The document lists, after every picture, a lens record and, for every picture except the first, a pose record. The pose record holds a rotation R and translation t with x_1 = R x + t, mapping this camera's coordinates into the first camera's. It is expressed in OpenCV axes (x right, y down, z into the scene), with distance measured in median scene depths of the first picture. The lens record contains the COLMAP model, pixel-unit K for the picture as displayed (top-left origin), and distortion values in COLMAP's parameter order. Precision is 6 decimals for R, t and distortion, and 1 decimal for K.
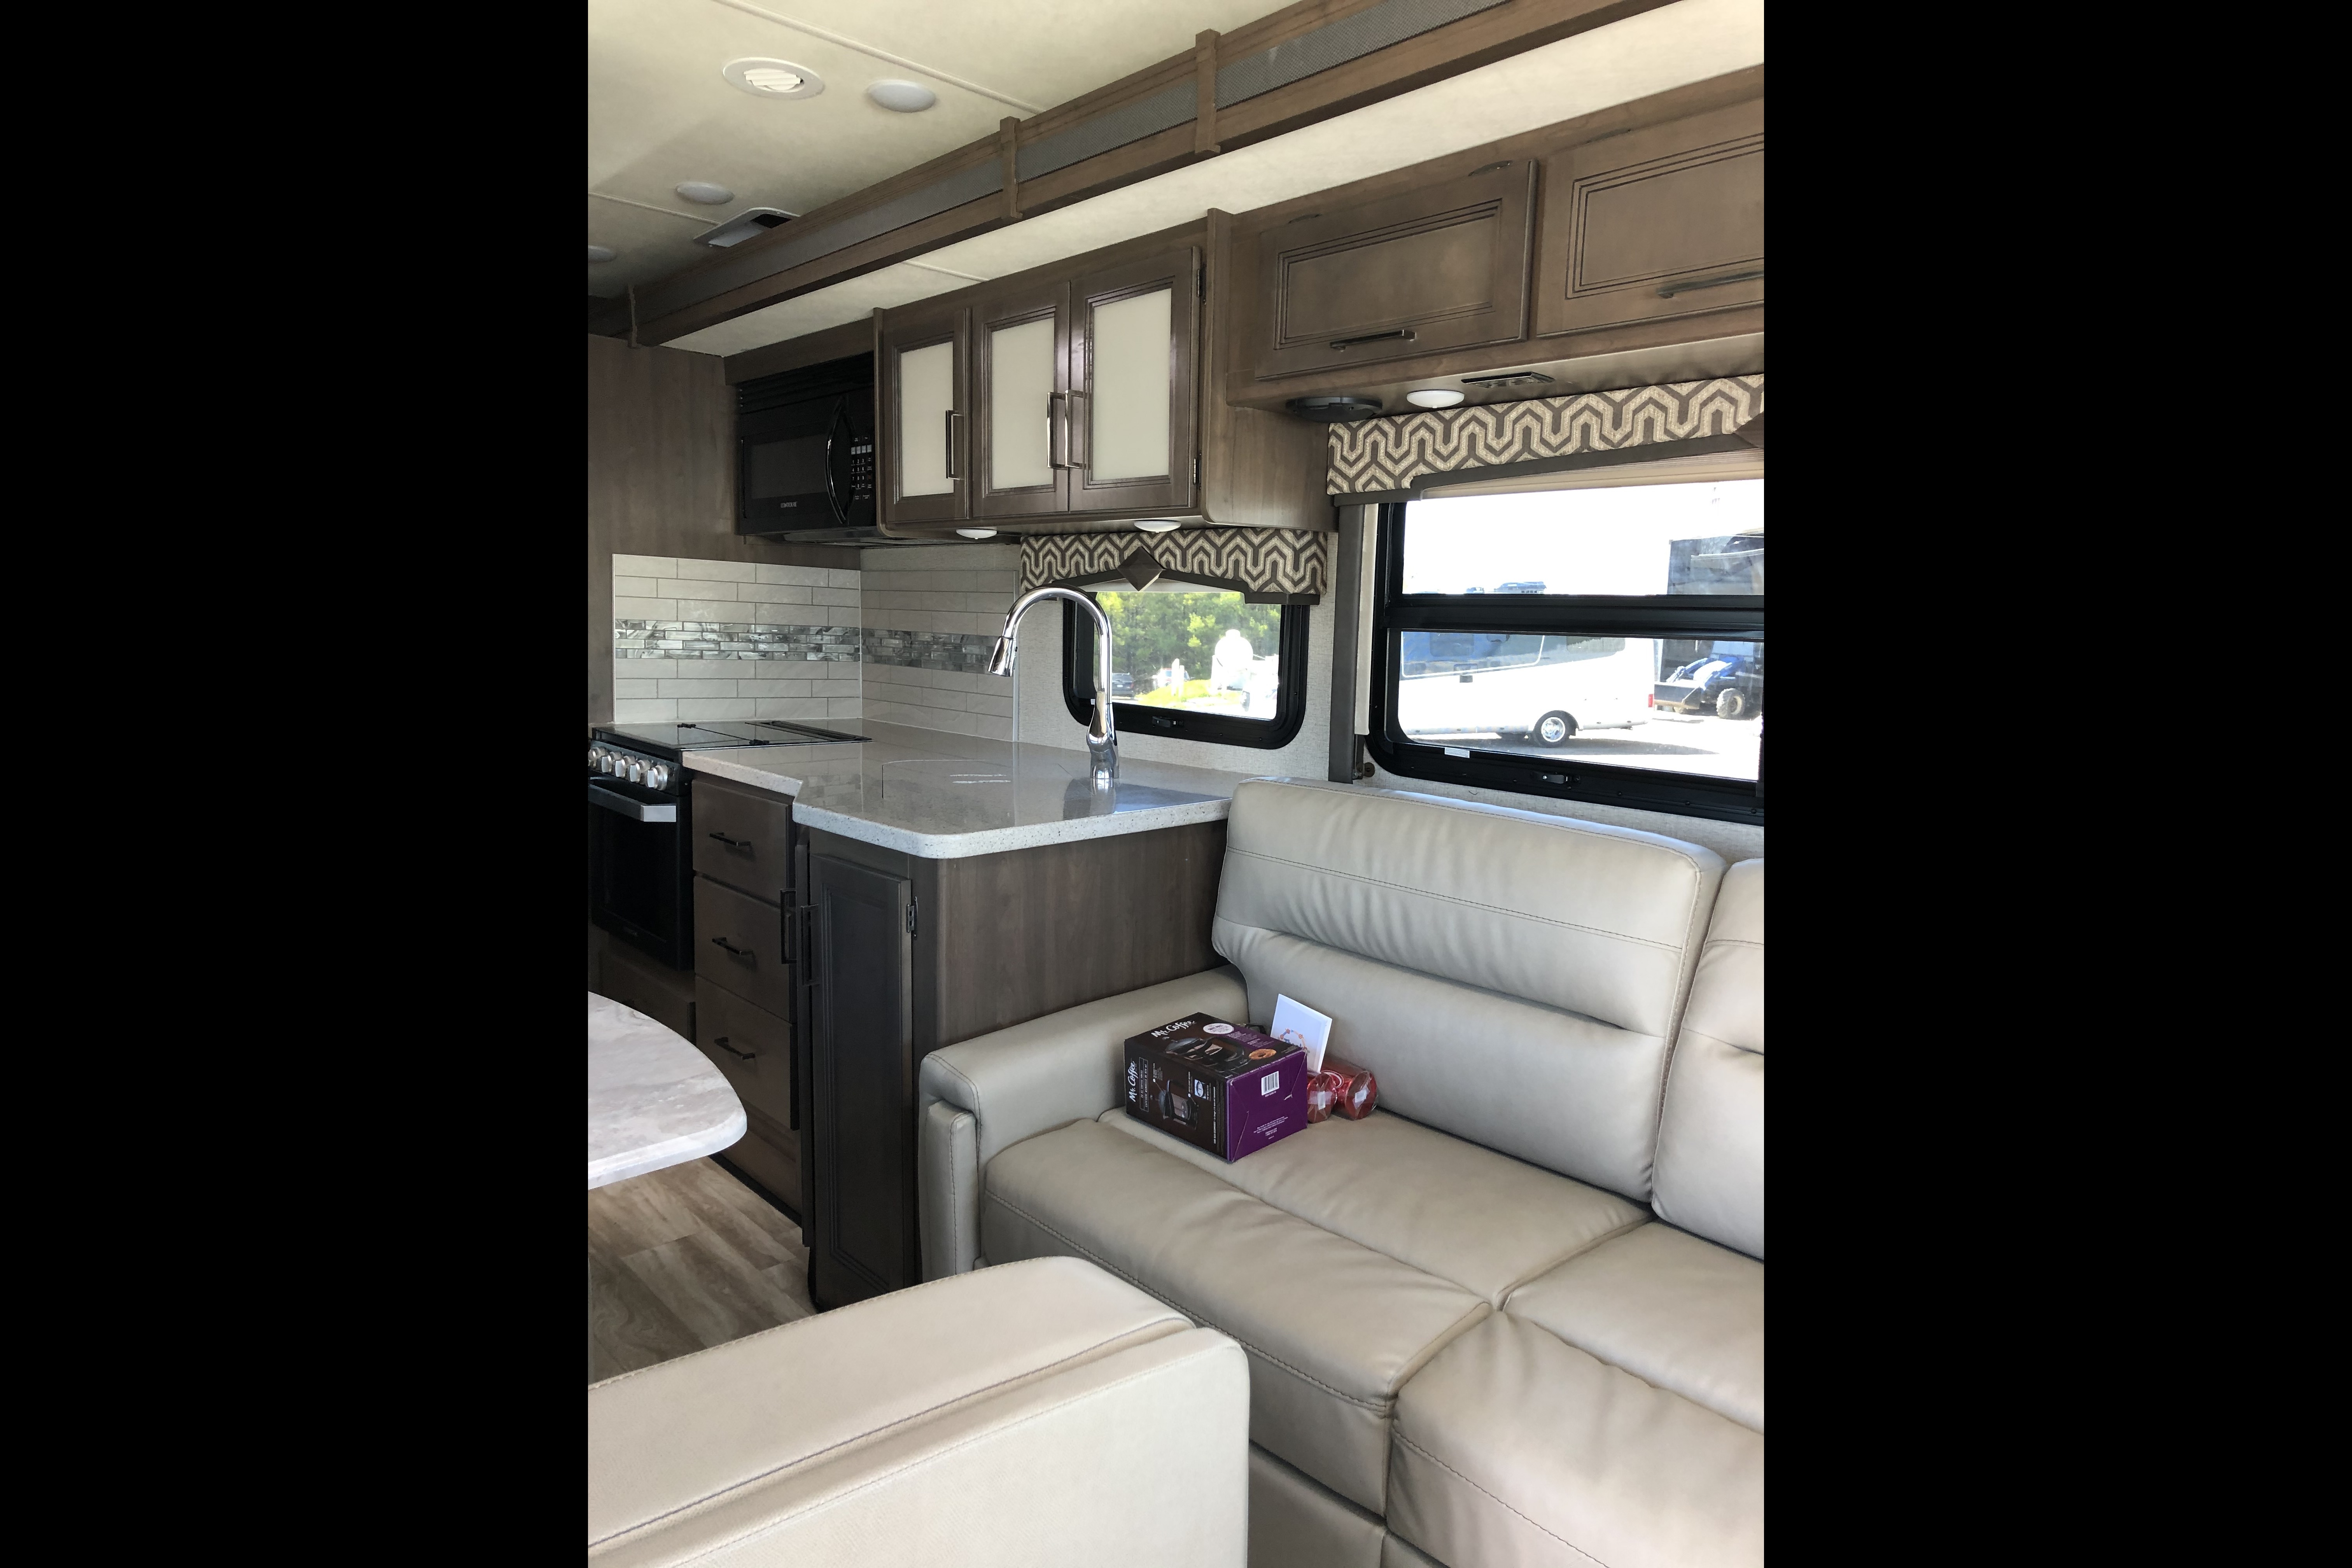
lens RADIAL K [[1337.5, 0, 1174.8], [0, 1337.5, 784.2], [0, 0, 1]] dist [0.042954, -0.005363]
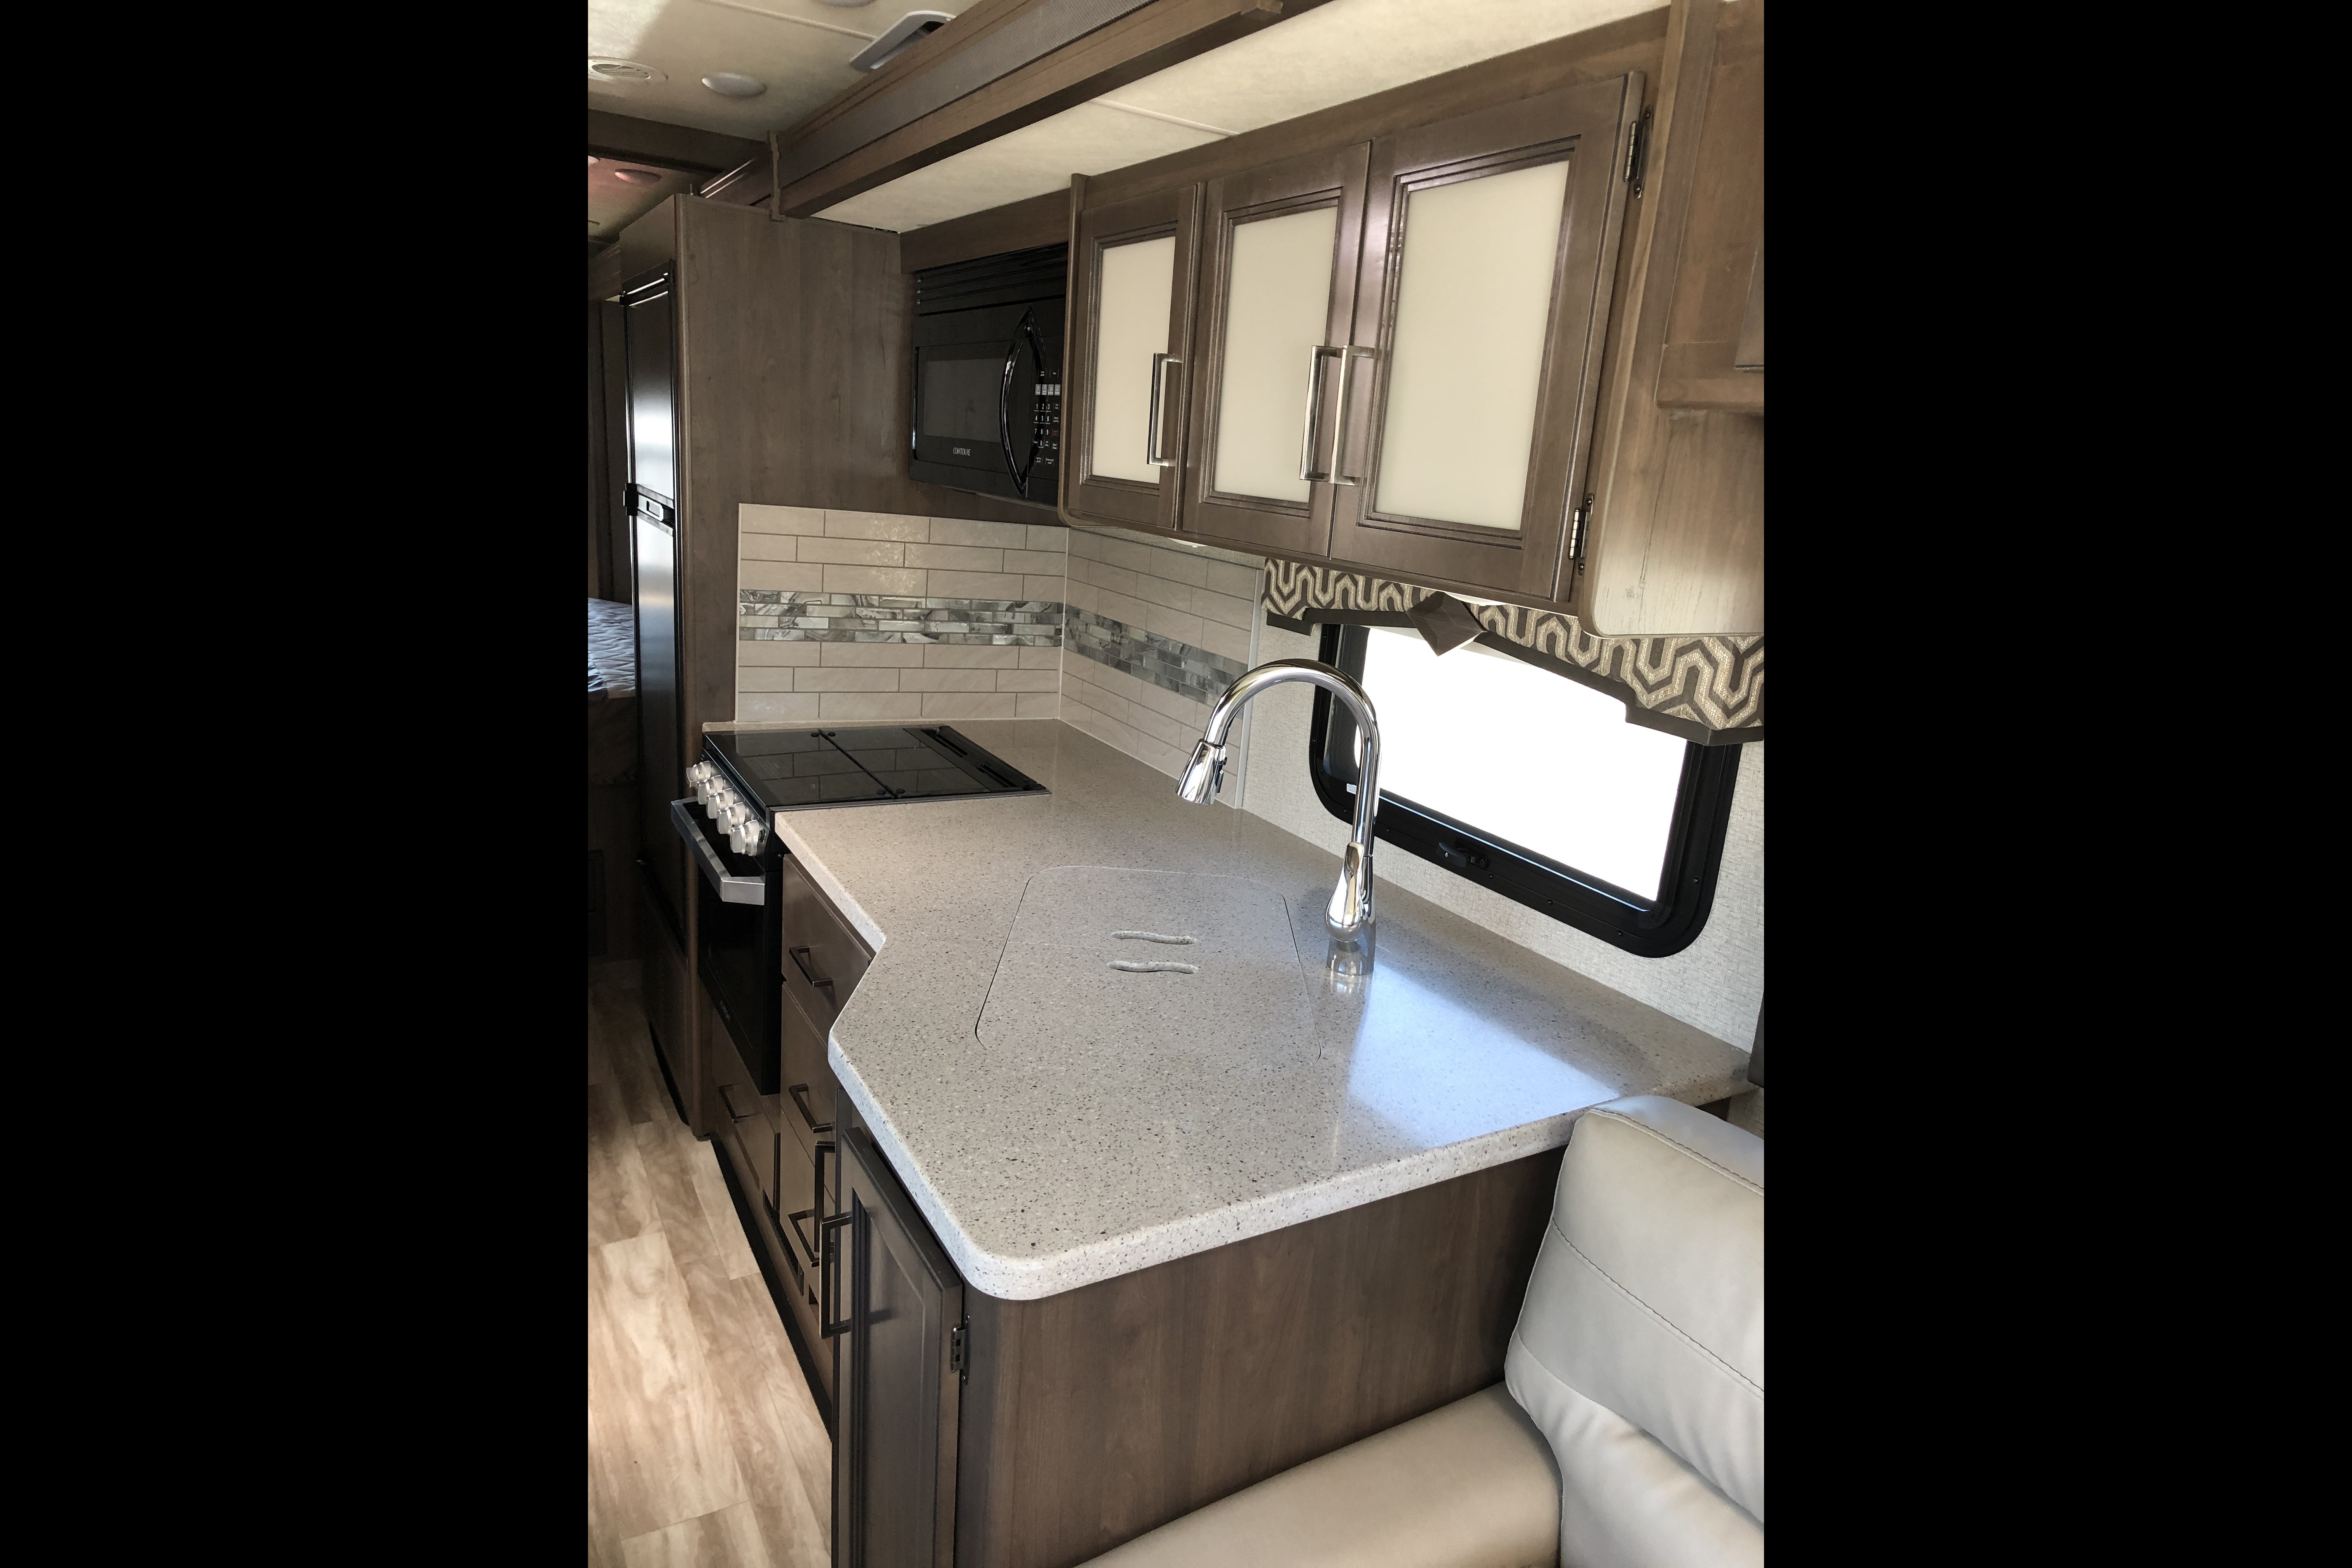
lens RADIAL K [[1337.5, 0, 1183.4], [0, 1337.5, 782.2], [0, 0, 1]] dist [0.042954, -0.005363]
pose [[0.976101, 0.102358, -0.191704, -0.017221], [-0.081822, 0.990317, 0.112152, -0.142924], [0.201328, -0.093786, 0.975024, 0.356102]]
